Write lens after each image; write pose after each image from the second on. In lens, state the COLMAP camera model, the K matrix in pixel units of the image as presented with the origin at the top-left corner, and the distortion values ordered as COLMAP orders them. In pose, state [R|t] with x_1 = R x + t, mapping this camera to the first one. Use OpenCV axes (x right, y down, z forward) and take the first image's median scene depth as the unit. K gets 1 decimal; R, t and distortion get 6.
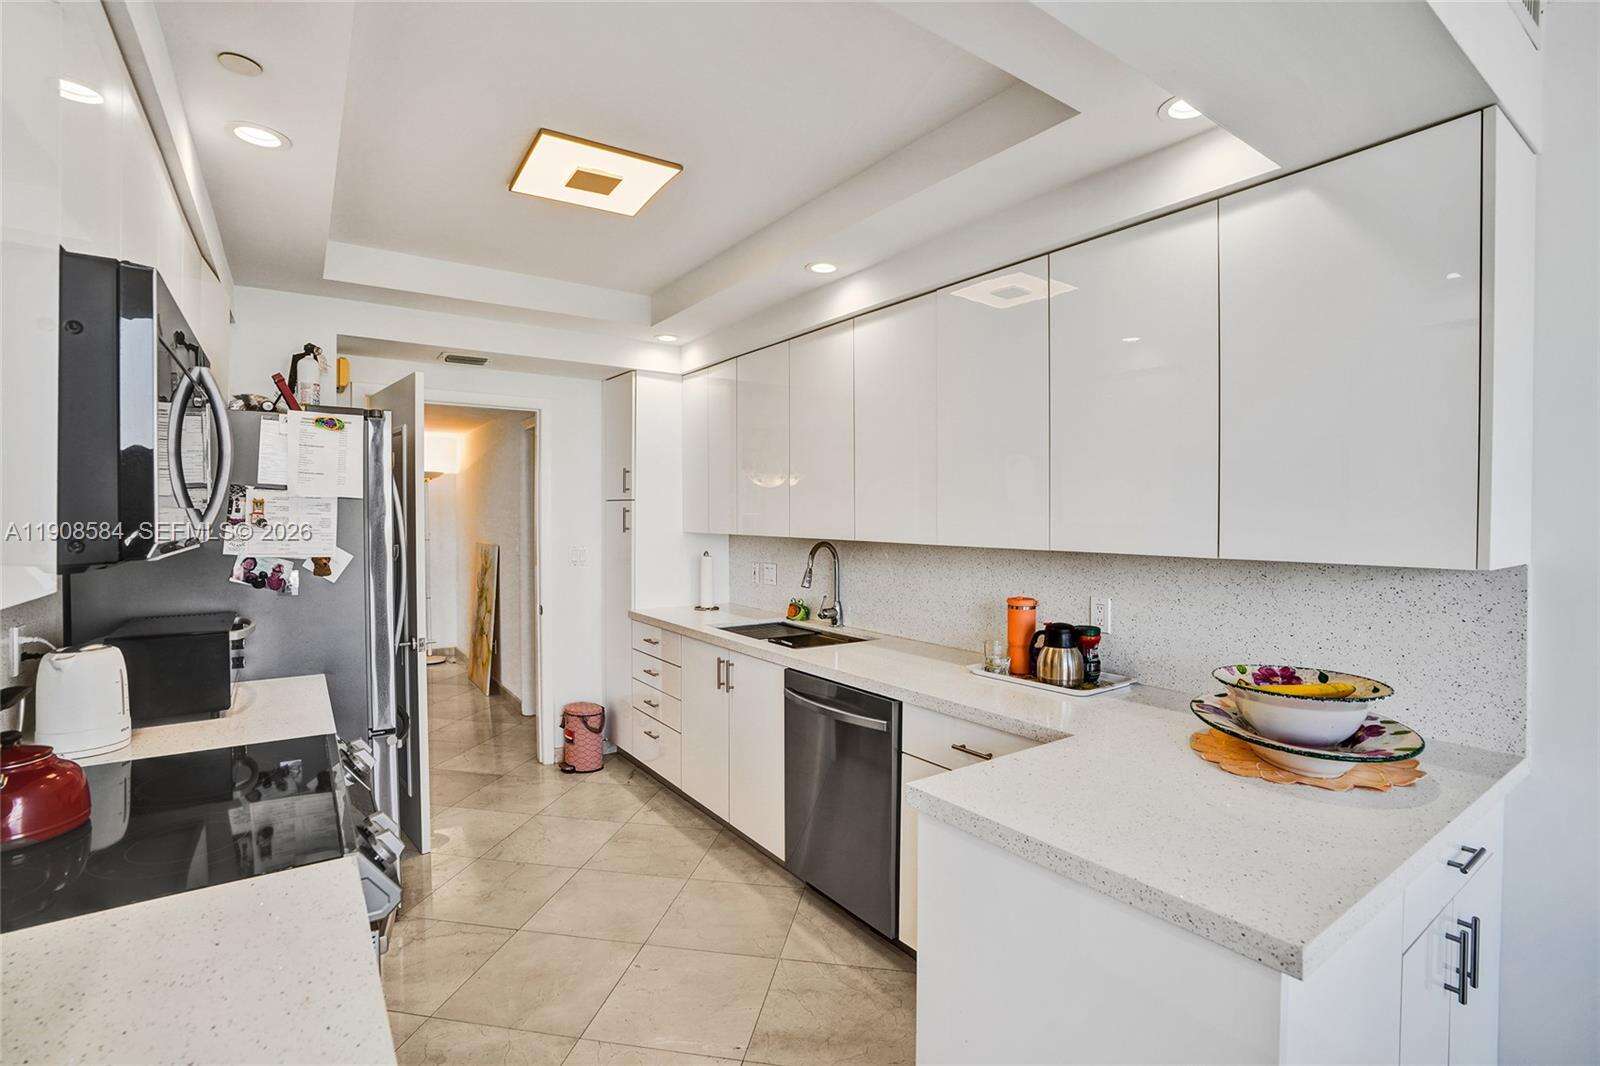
lens RADIAL K [[744.5, 0, 806.2], [0, 744.5, 527.2], [0, 0, 1]] dist [-0.071053, 0.030926]
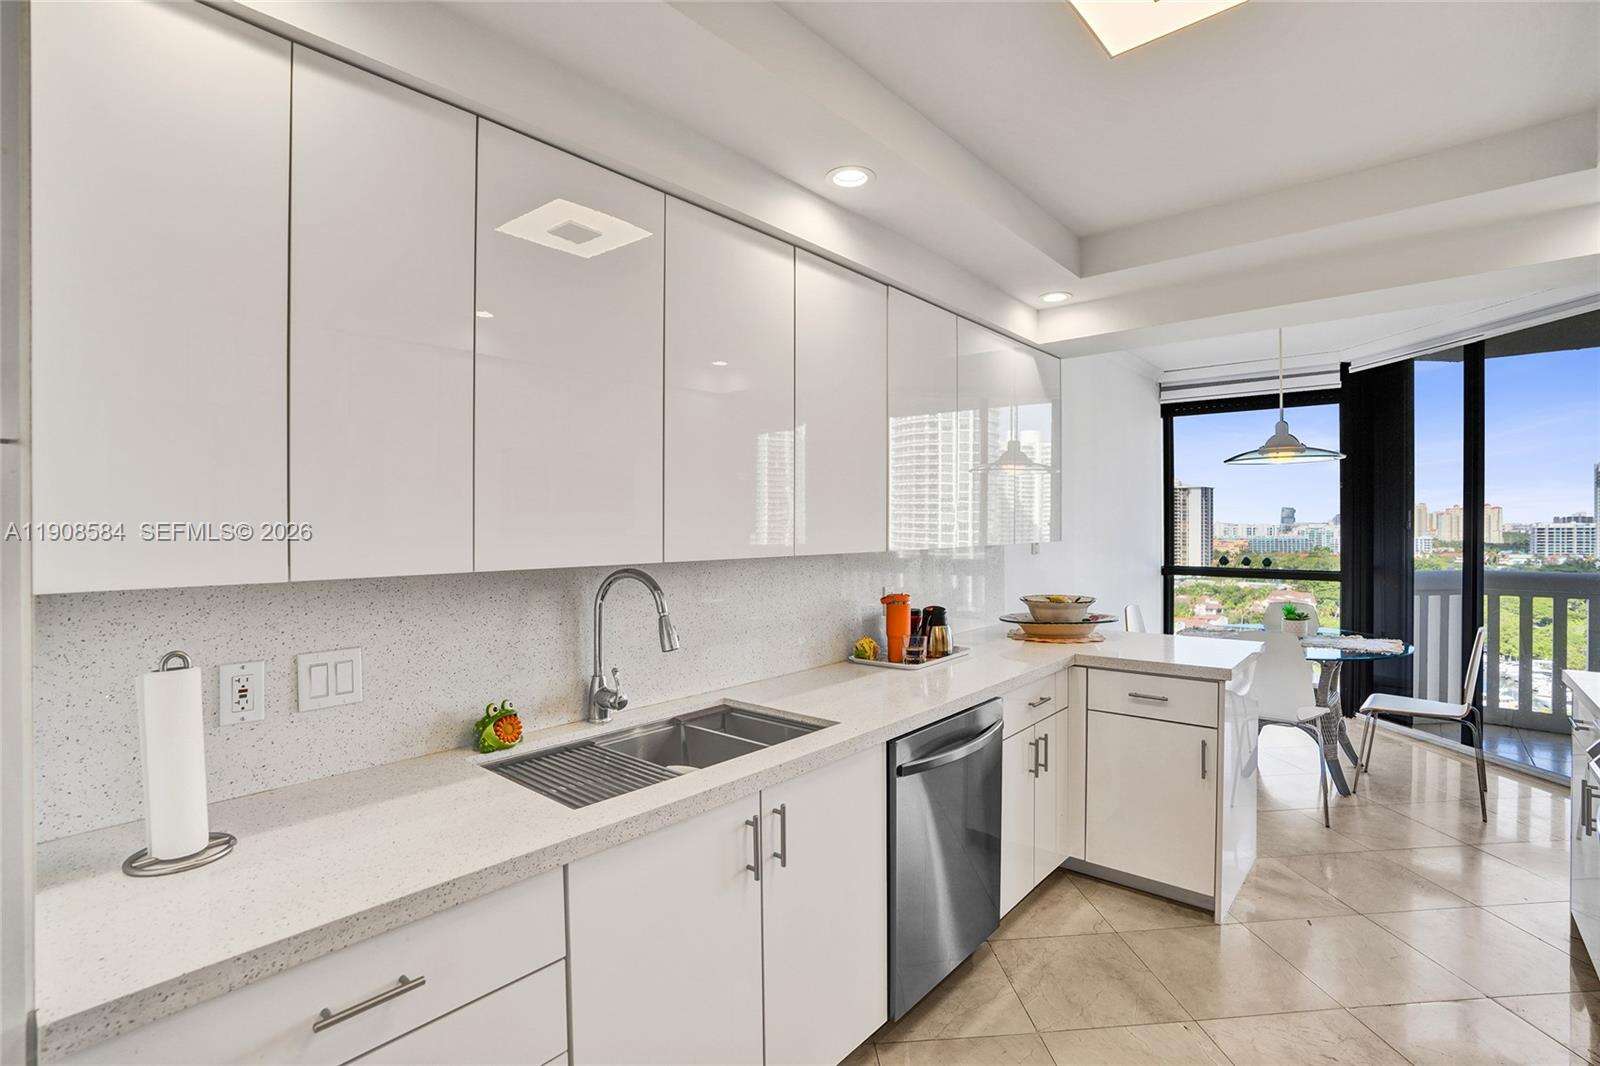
lens RADIAL K [[740.3, 0, 809.1], [0, 740.3, 529.4], [0, 0, 1]] dist [-0.063377, 0.024276]
pose [[-0.247081, -0.001364, 0.968994, -0.696916], [0.025474, 0.999644, 0.007903, -0.012814], [-0.968660, 0.026636, -0.246959, 1.283966]]
